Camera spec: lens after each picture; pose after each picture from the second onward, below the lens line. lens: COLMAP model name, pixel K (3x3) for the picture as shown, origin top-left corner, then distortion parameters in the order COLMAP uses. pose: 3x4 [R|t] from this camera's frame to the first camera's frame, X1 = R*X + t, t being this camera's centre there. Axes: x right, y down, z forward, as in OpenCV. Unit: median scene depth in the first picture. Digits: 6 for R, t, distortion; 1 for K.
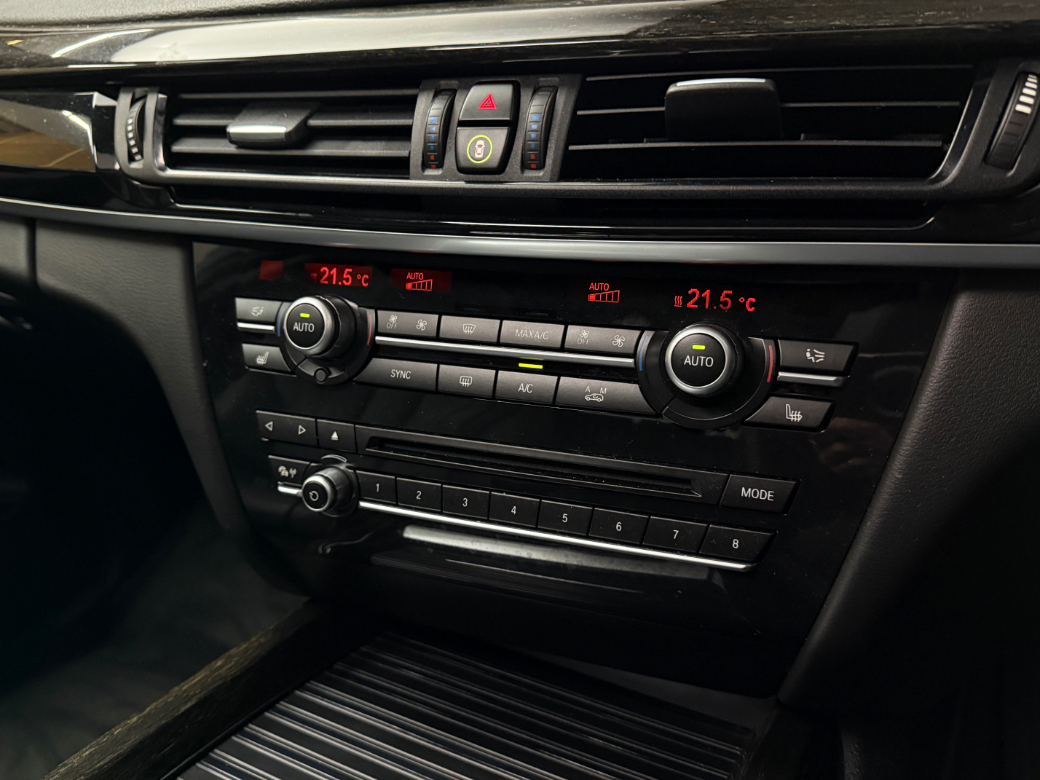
lens RADIAL K [[850.4, 0, 520.0], [0, 850.4, 390.0], [0, 0, 1]] dist [0.001560, 0.000140]
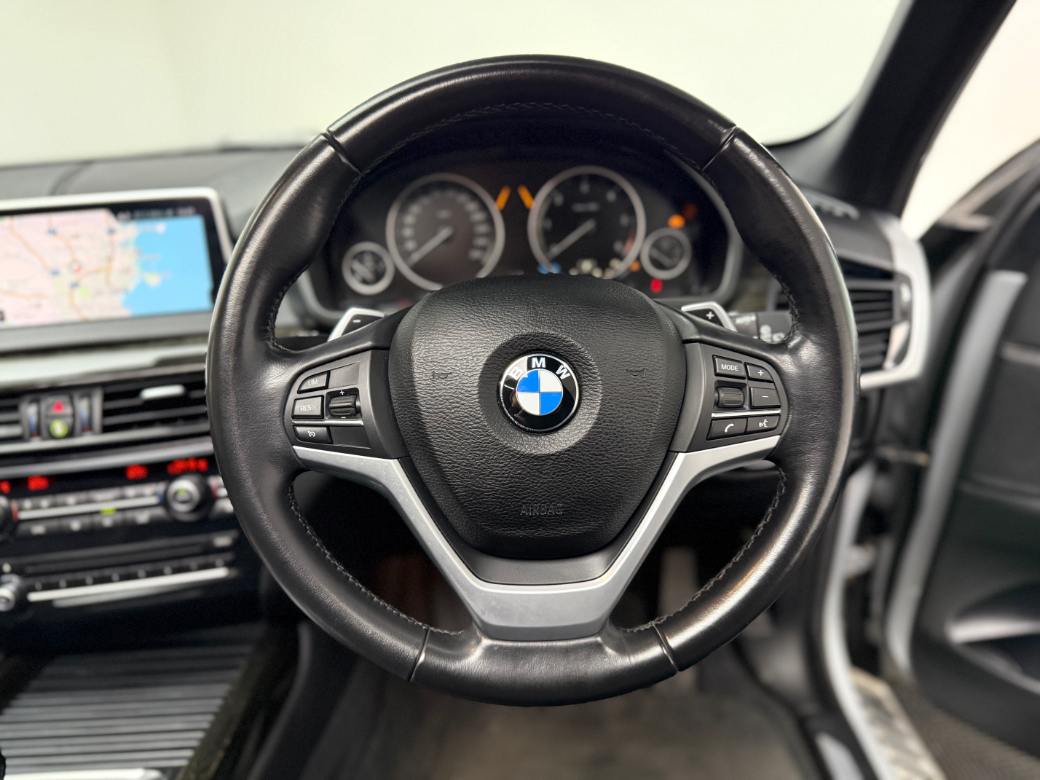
lens RADIAL K [[739.4, 0, 520.0], [0, 739.4, 390.0], [0, 0, 1]] dist [0.051736, -0.003896]
pose [[0.904312, -0.177654, 0.388149, 0.293966], [0.197208, 0.980302, -0.010777, -0.108951], [-0.378589, 0.086292, 0.921534, -1.296664]]
